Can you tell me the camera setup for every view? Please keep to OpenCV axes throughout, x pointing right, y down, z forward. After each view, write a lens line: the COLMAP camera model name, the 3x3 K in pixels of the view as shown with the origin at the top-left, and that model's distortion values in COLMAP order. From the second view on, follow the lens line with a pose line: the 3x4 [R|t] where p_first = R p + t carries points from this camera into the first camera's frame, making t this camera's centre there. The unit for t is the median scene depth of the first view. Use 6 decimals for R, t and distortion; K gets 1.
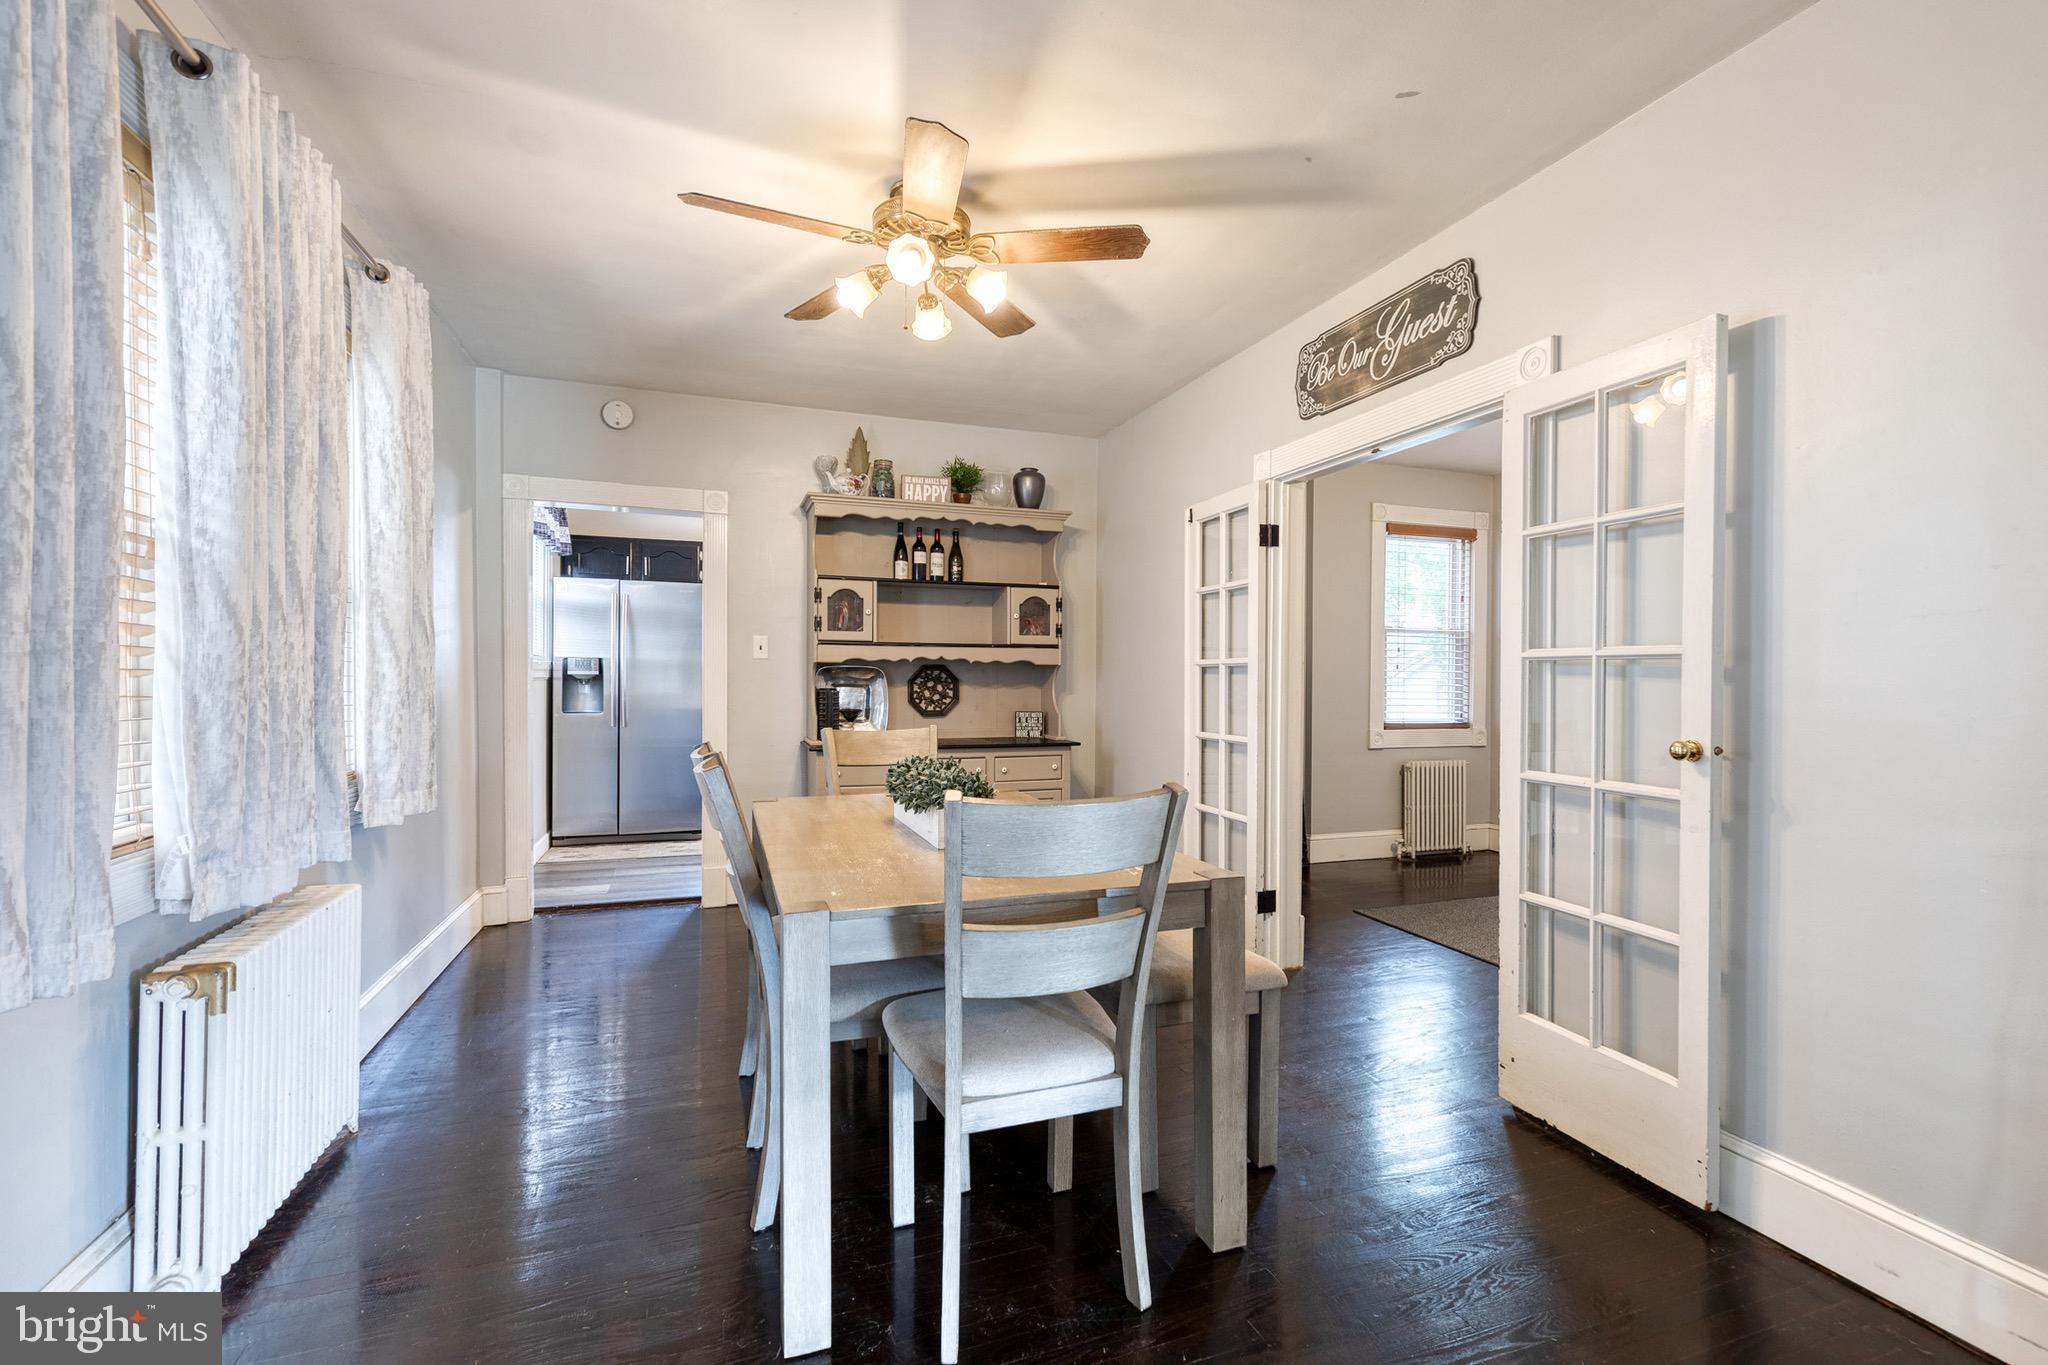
lens RADIAL K [[946.1, 0, 1058.5], [0, 946.1, 691.1], [0, 0, 1]] dist [0.007556, 0.000115]
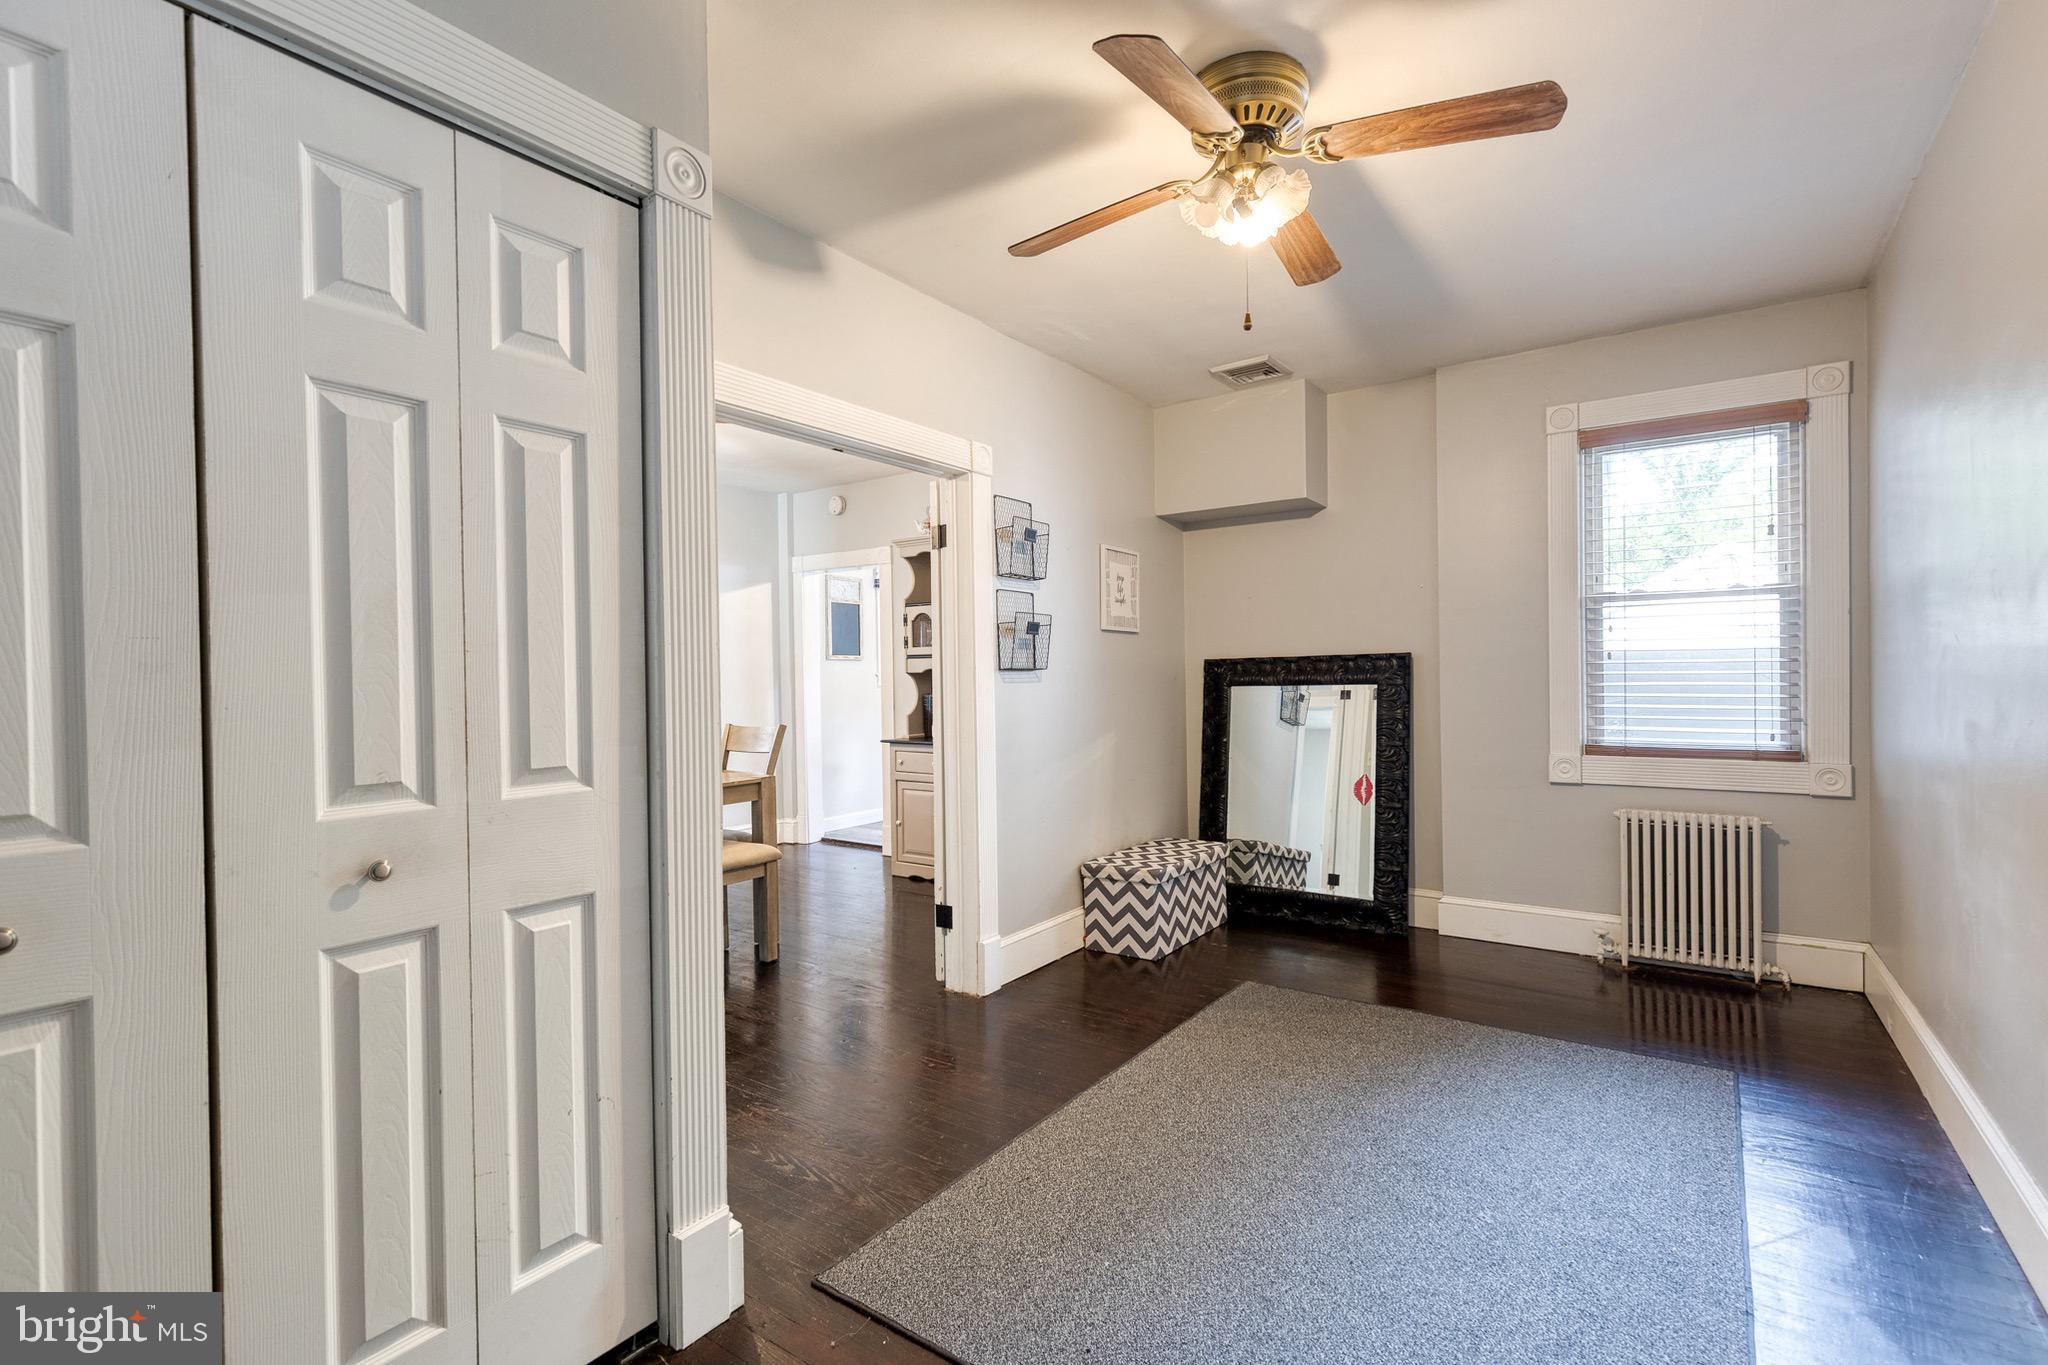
lens RADIAL K [[923.8, 0, 1037.4], [0, 923.8, 688.1], [0, 0, 1]] dist [0.008528, -0.000577]
pose [[0.567247, -0.002654, -0.823544, 1.048381], [0.008469, 0.999961, 0.002611, -0.014845], [0.823504, -0.008456, 0.567247, 0.543023]]
